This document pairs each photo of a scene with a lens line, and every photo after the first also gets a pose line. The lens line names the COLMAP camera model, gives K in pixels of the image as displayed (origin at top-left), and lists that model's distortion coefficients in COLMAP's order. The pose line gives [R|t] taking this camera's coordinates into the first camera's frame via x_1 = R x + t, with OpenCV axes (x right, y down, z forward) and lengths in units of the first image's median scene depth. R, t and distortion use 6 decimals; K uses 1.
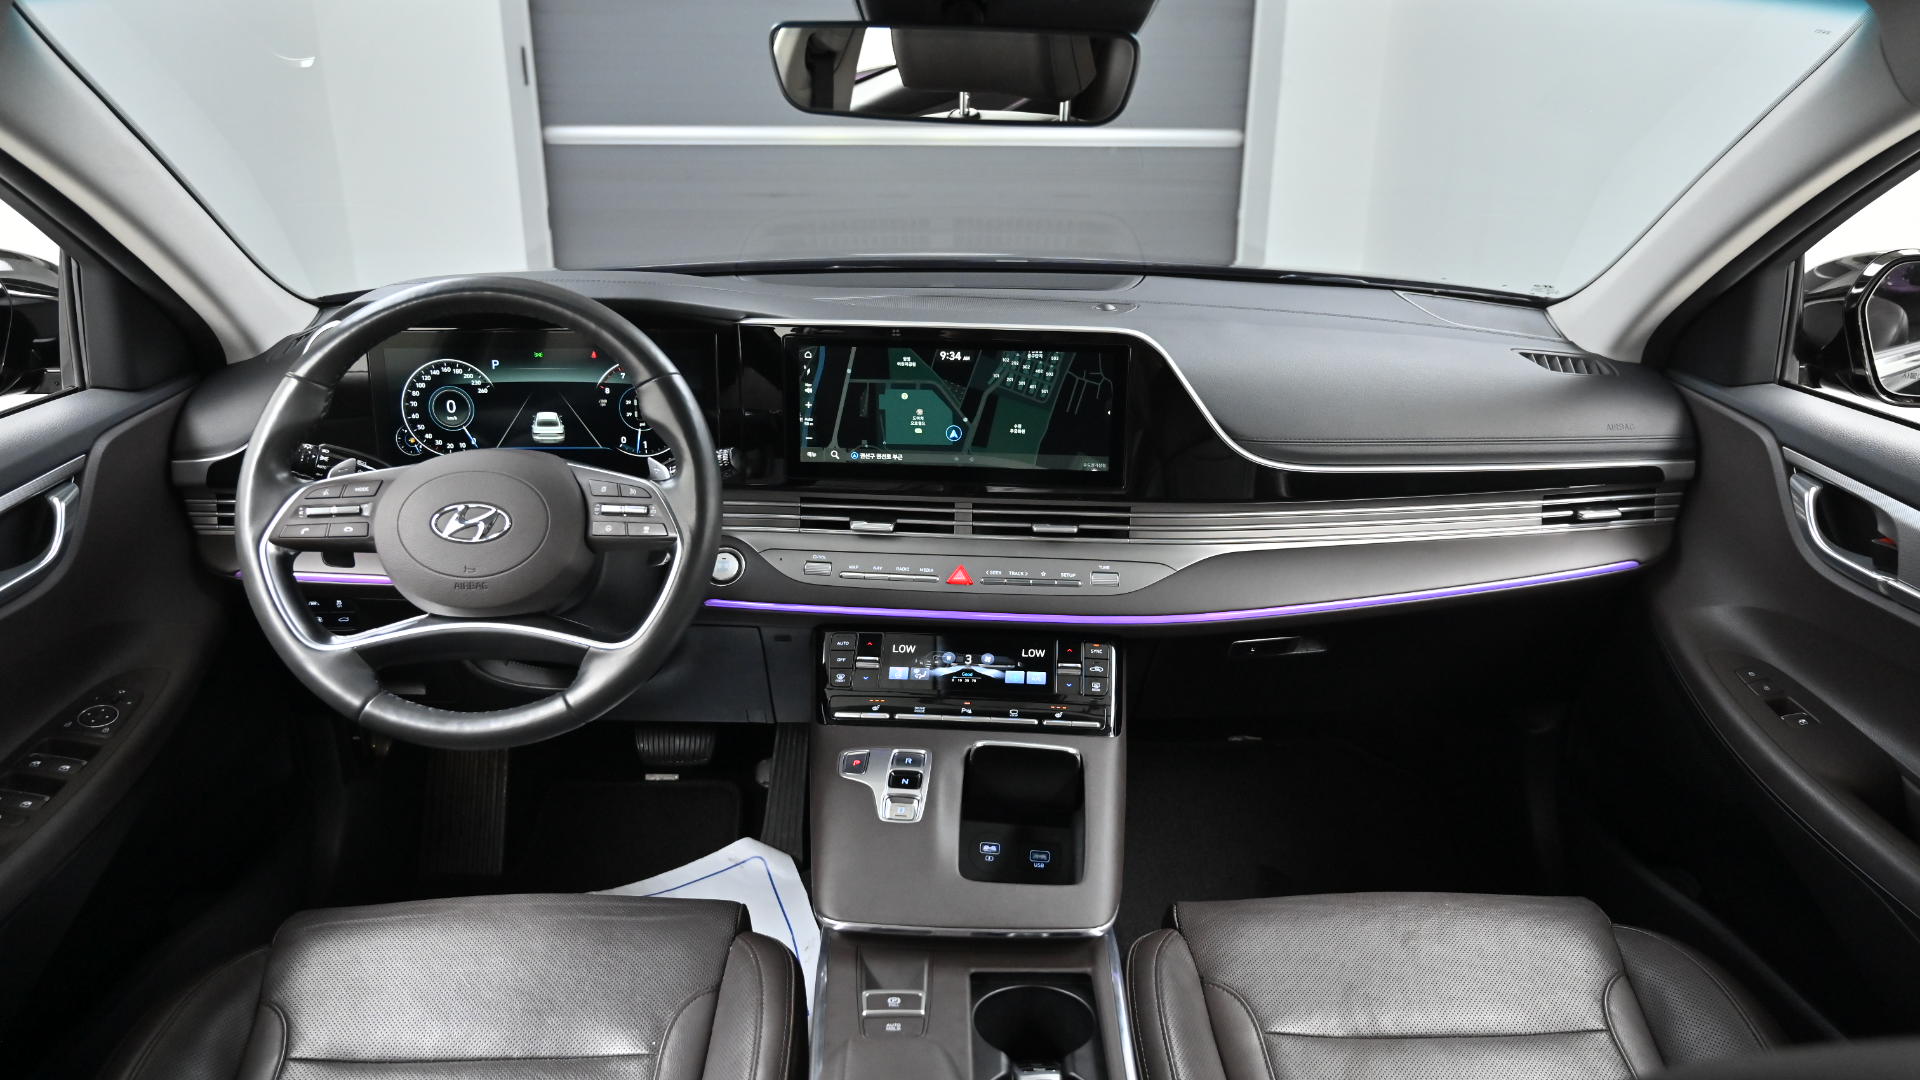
lens RADIAL K [[1284.3, 0, 960.5], [0, 1284.3, 539.4], [0, 0, 1]] dist [-0.004307, 0.003489]
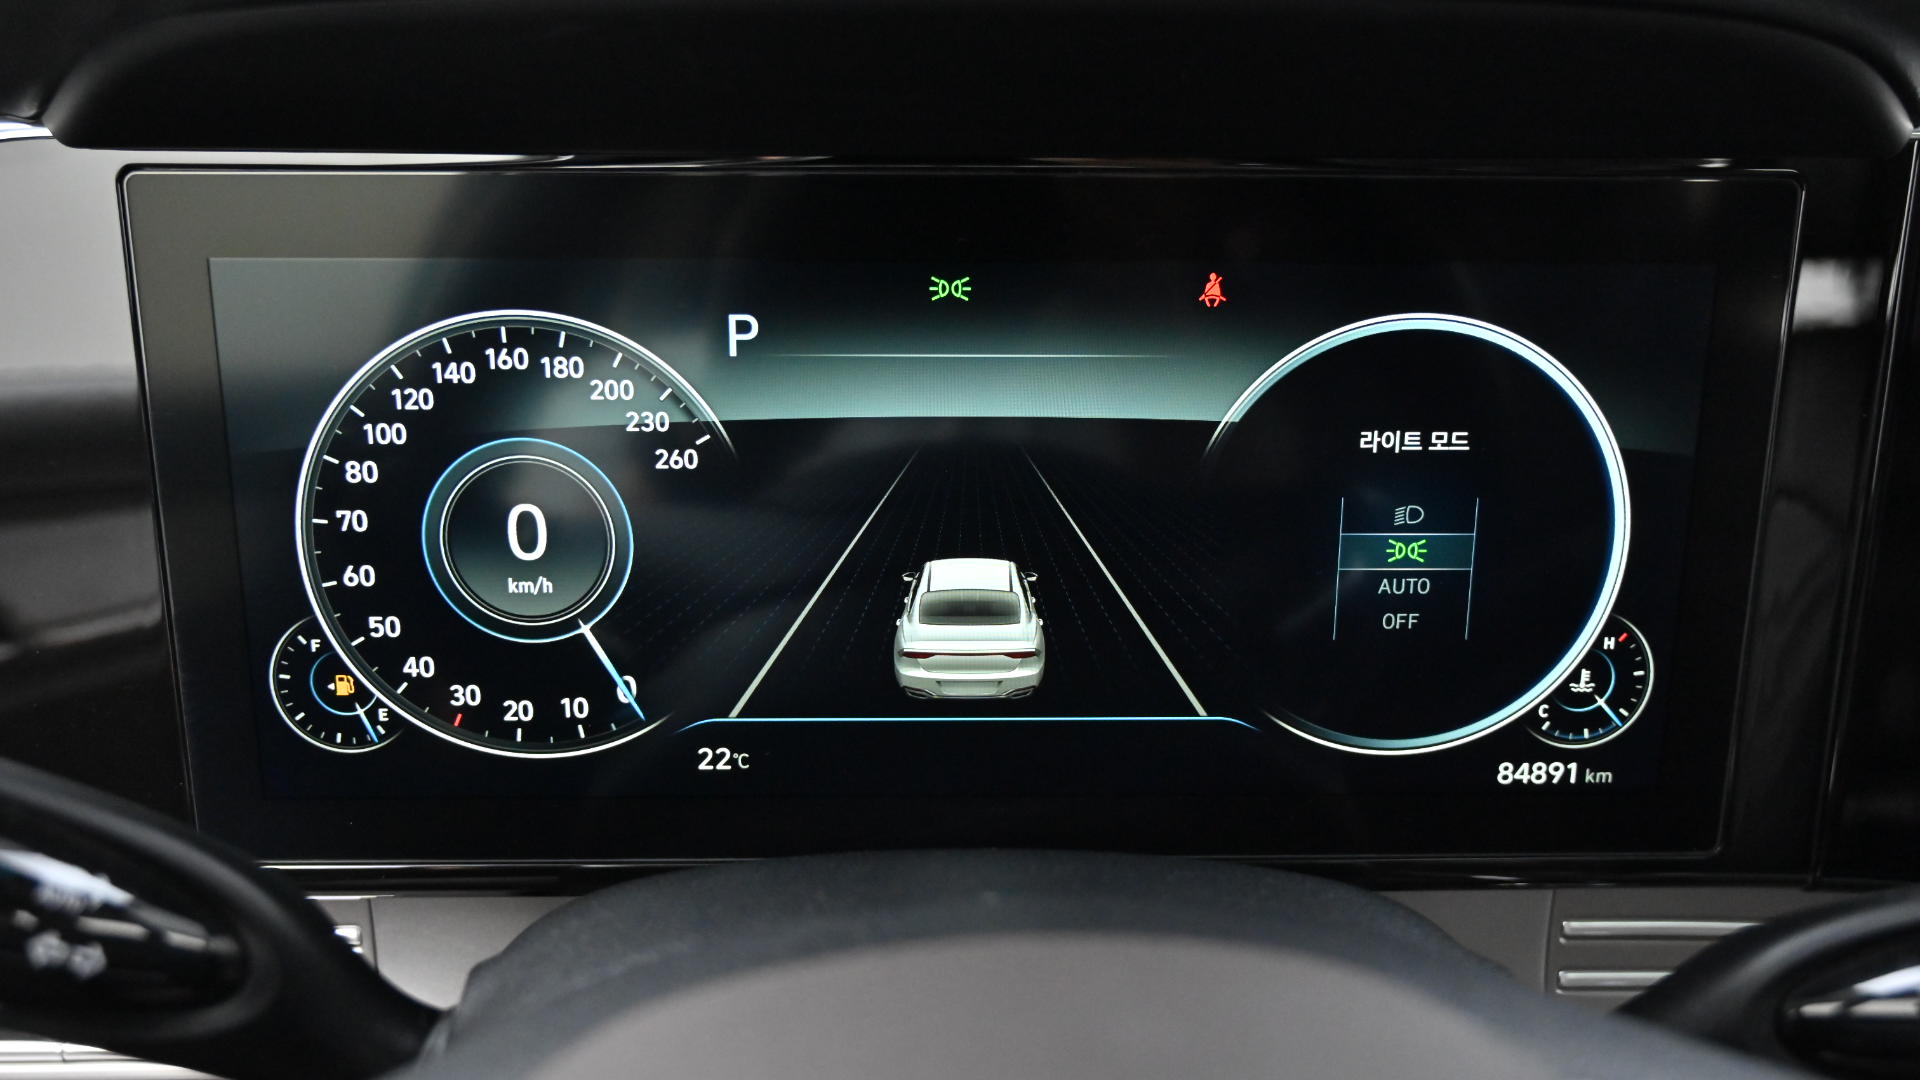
lens RADIAL K [[1464.6, 0, 963.7], [0, 1464.6, 542.0], [0, 0, 1]] dist [-0.007862, -0.001112]
pose [[0.999971, 0.000300, -0.007636, -0.321766], [-0.000477, 0.999730, -0.023226, -0.096224], [0.007627, 0.023229, 0.999701, 0.755857]]
